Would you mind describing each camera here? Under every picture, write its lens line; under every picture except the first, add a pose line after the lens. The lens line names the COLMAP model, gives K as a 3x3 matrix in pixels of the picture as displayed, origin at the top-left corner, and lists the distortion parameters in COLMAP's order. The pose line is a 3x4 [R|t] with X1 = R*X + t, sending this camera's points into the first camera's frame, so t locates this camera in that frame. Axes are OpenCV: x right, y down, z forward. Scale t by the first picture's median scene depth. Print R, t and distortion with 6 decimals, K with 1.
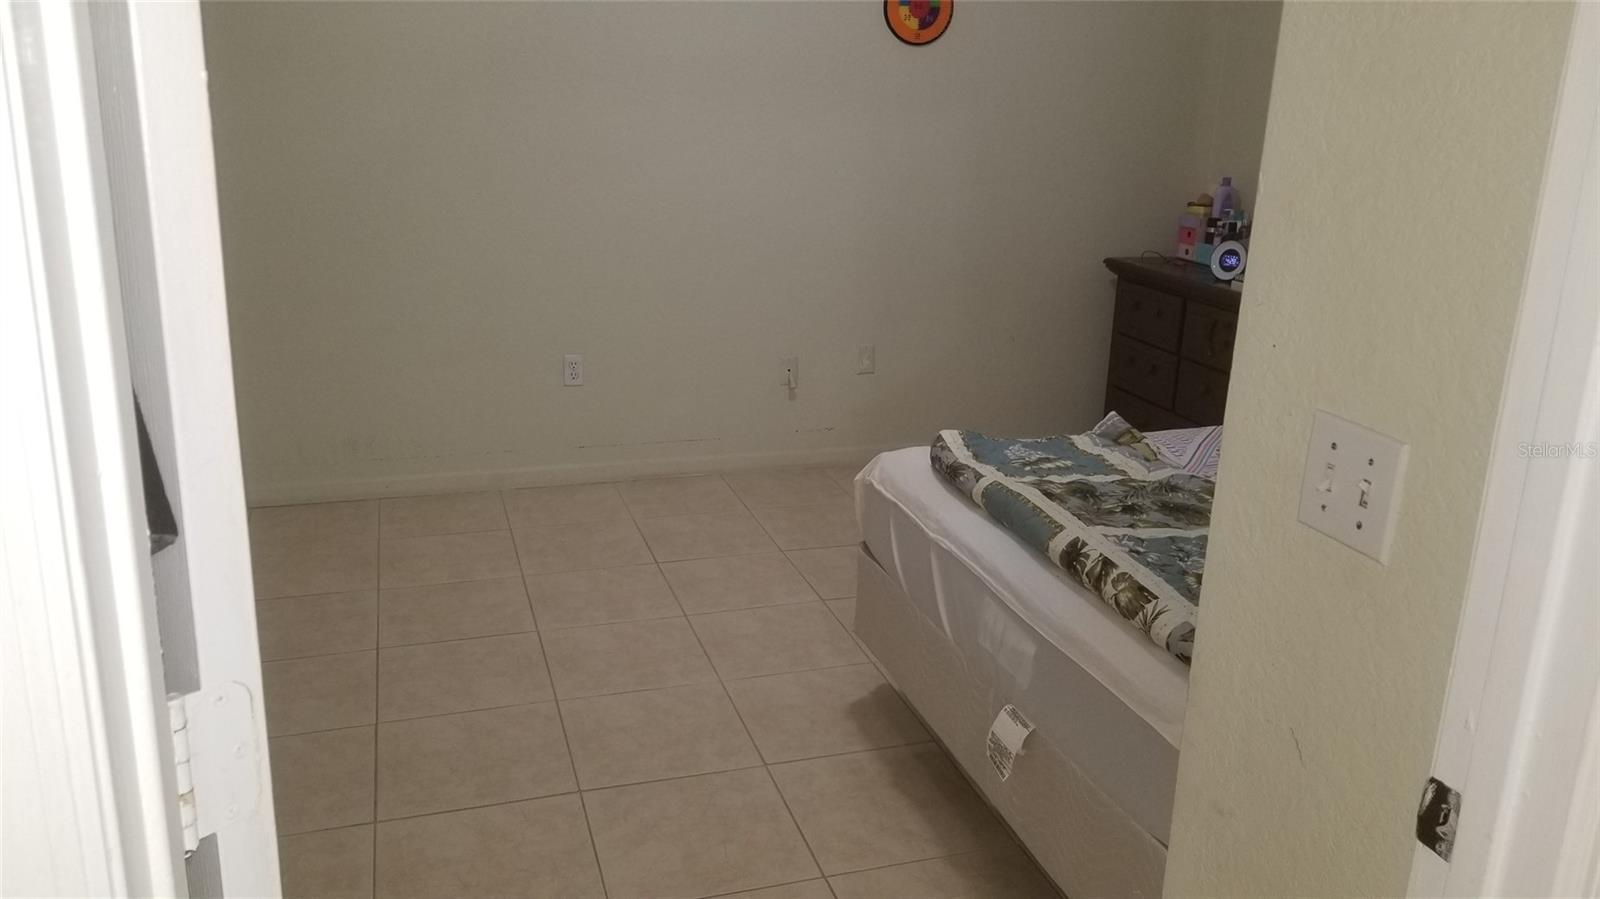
lens RADIAL K [[1248.9, 0, 785.8], [0, 1248.9, 432.9], [0, 0, 1]] dist [0.094086, -0.164855]
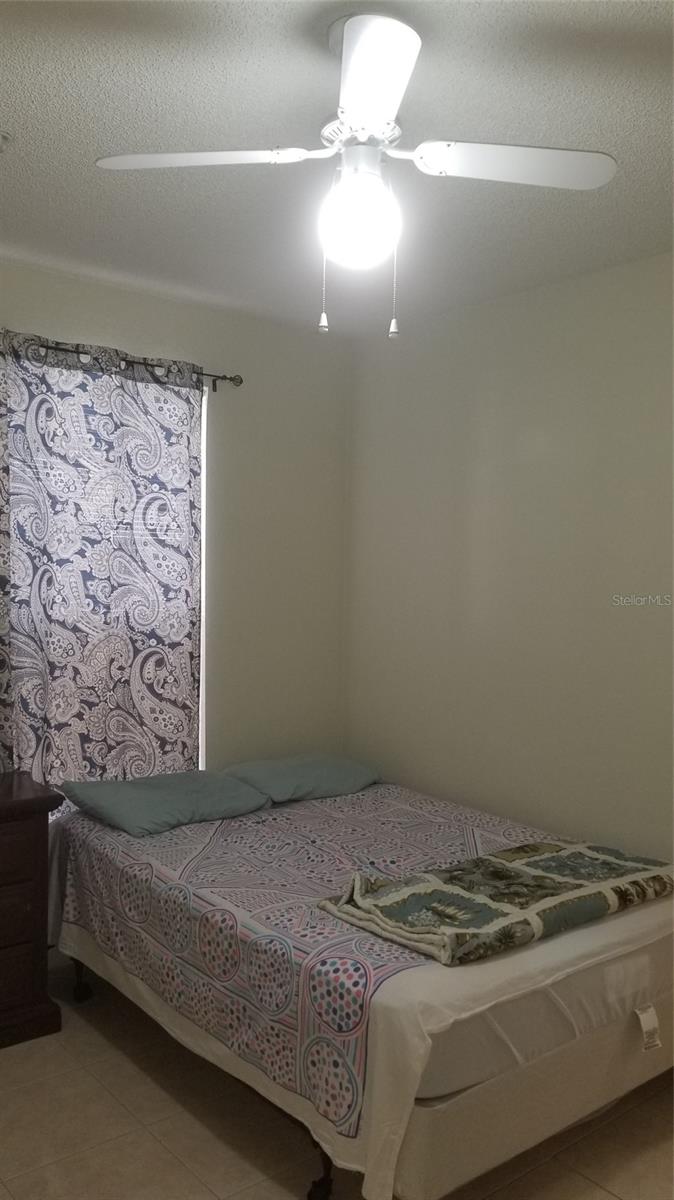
lens RADIAL K [[936.7, 0, 348.9], [0, 936.7, 601.1], [0, 0, 1]] dist [0.094086, -0.164855]
pose [[-0.392159, -0.063531, 0.917701, -0.653275], [0.221047, 0.961874, 0.161048, -0.483721], [-0.892944, 0.266012, -0.363164, 1.437049]]
